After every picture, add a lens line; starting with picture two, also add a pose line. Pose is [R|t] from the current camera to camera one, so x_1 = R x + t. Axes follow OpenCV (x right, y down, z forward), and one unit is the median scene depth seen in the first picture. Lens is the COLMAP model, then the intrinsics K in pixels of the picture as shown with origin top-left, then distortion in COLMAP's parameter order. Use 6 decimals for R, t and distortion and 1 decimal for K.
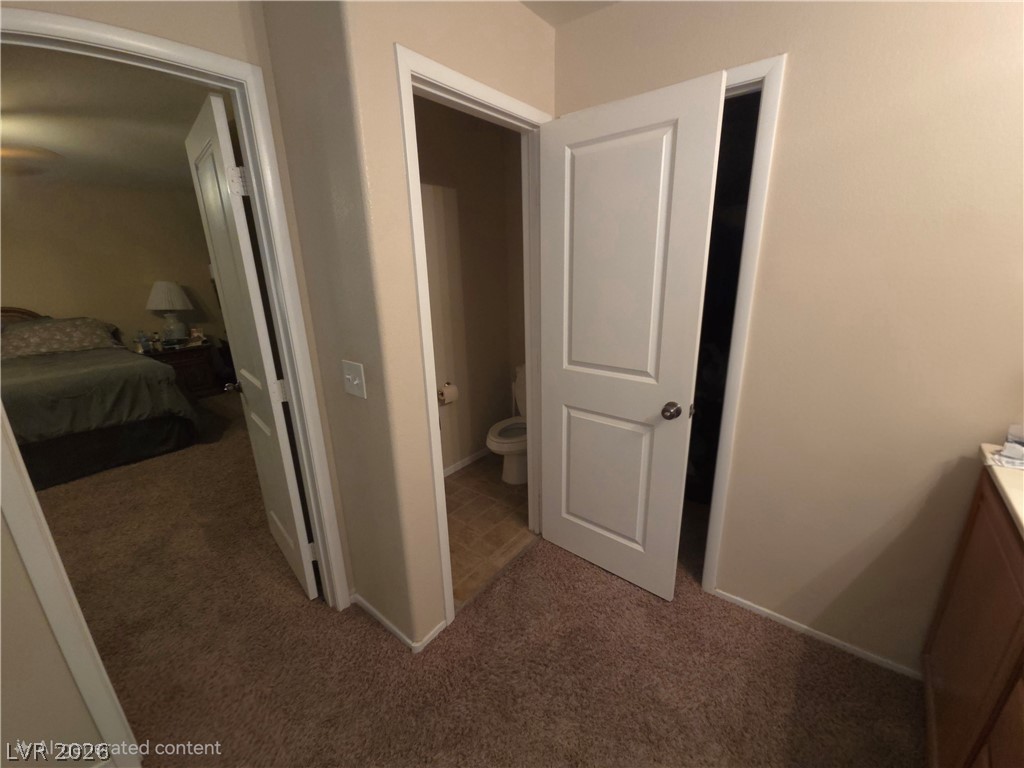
lens RADIAL K [[415.9, 0, 510.5], [0, 415.9, 387.8], [0, 0, 1]] dist [0.001936, -0.000764]
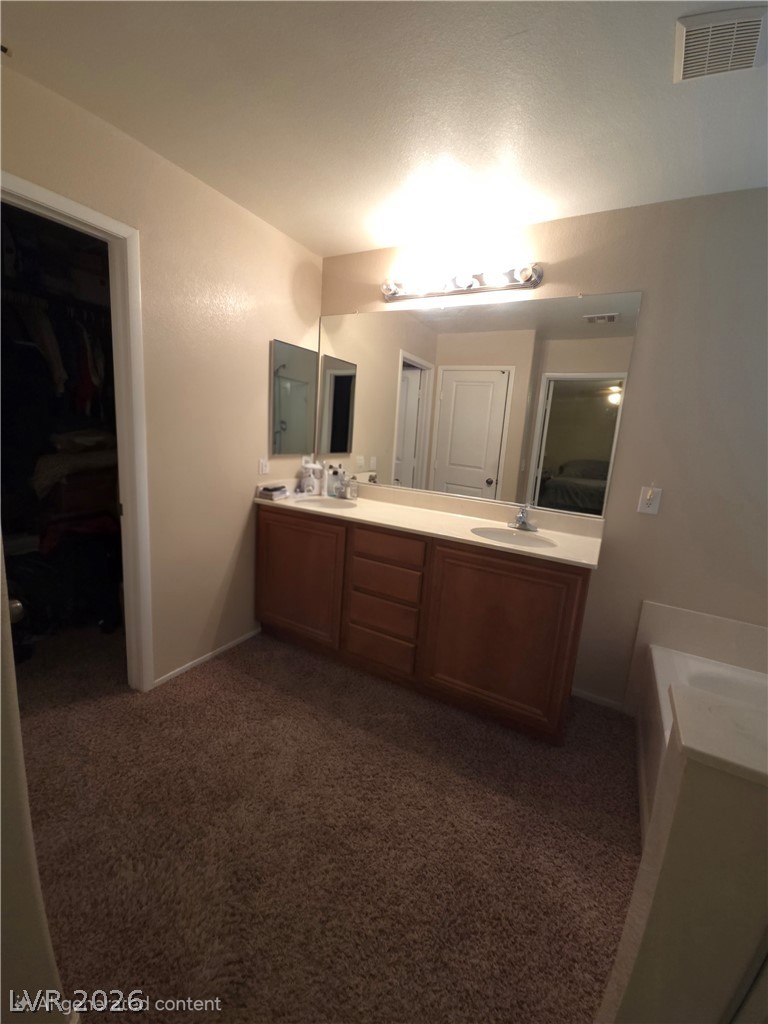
lens RADIAL K [[415.9, 0, 386.1], [0, 415.9, 509.6], [0, 0, 1]] dist [0.001936, -0.000764]
pose [[-0.174864, -0.170058, 0.969795, -0.686437], [0.210423, 0.955759, 0.205539, -0.058487], [-0.961844, 0.240008, -0.131344, 0.494192]]
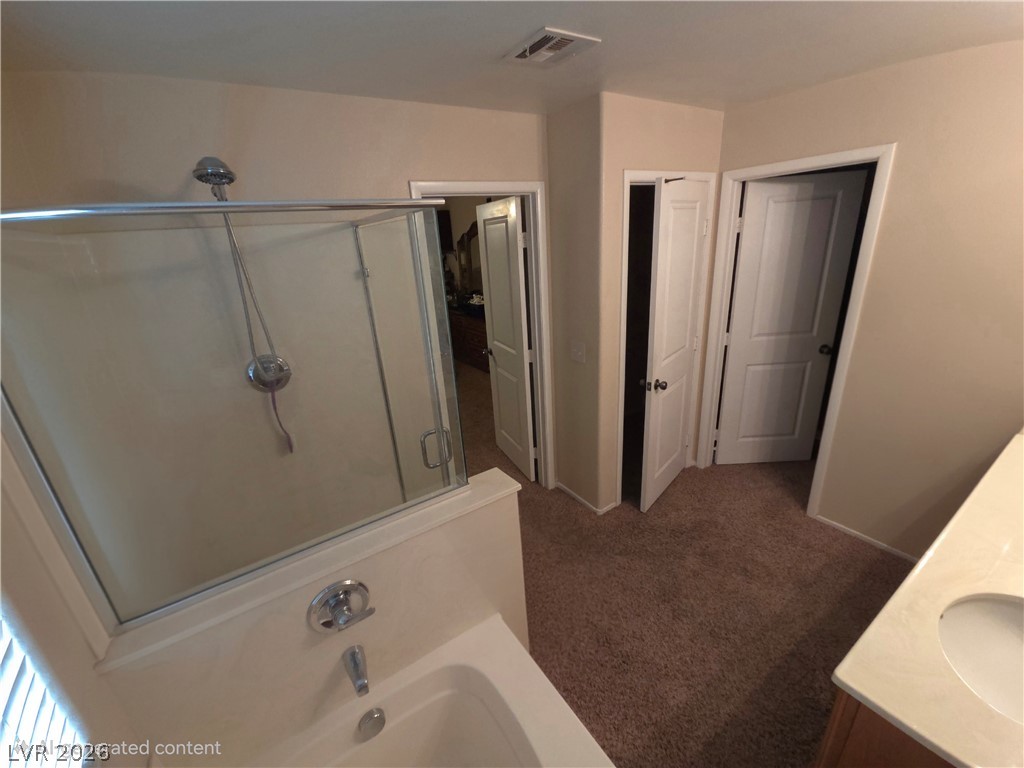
lens RADIAL K [[415.9, 0, 506.5], [0, 415.9, 386.9], [0, 0, 1]] dist [0.001936, -0.000764]
pose [[0.946054, 0.072304, -0.315837, -0.084486], [-0.048598, 0.995421, 0.082311, -0.002888], [0.320342, -0.062522, 0.945236, -0.679984]]
